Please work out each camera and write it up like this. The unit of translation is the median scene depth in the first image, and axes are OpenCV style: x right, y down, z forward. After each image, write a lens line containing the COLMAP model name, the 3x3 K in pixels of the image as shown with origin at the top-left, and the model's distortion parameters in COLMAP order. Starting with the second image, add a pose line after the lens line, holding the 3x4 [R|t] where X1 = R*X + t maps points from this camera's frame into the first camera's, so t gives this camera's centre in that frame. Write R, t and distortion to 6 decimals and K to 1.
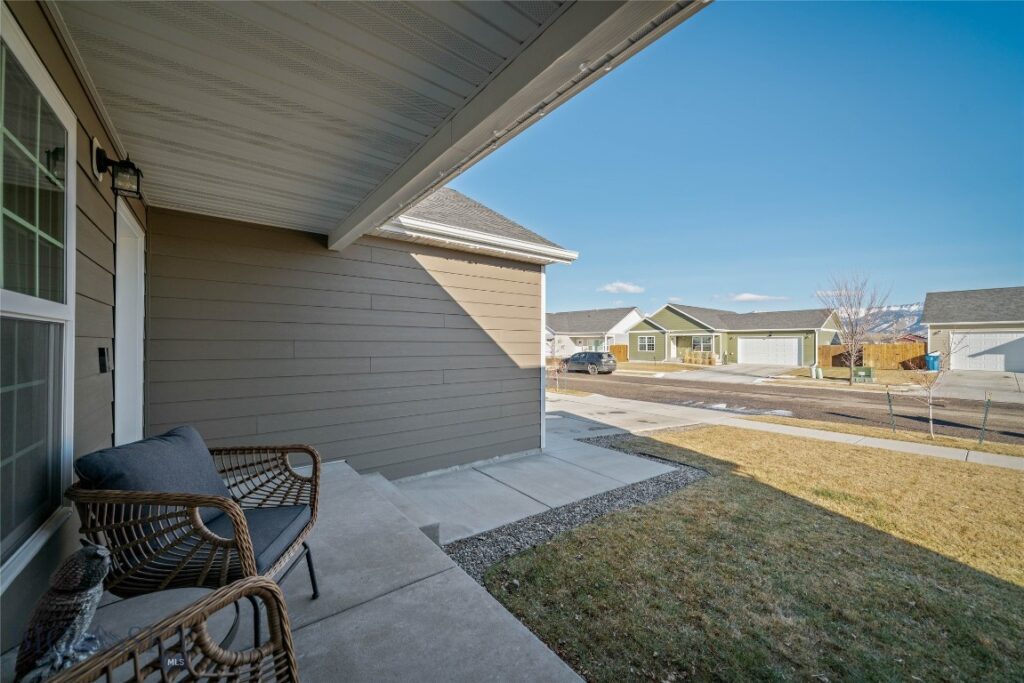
lens RADIAL K [[380.7, 0, 517.0], [0, 380.7, 341.8], [0, 0, 1]] dist [-0.001140, -0.000041]
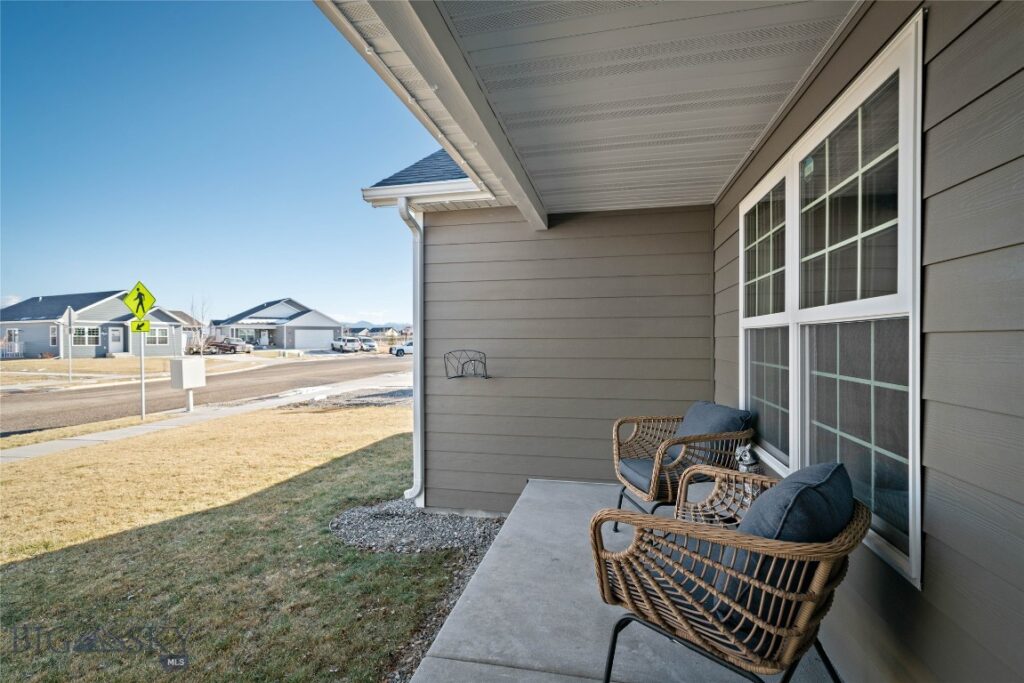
lens RADIAL K [[476.2, 0, 513.4], [0, 476.2, 343.8], [0, 0, 1]] dist [0.000250, 0.000180]
pose [[-0.635605, -0.003011, 0.772009, -0.761233], [0.001432, 0.999986, 0.005079, 0.017403], [-0.772013, 0.004334, -0.635592, 1.181749]]
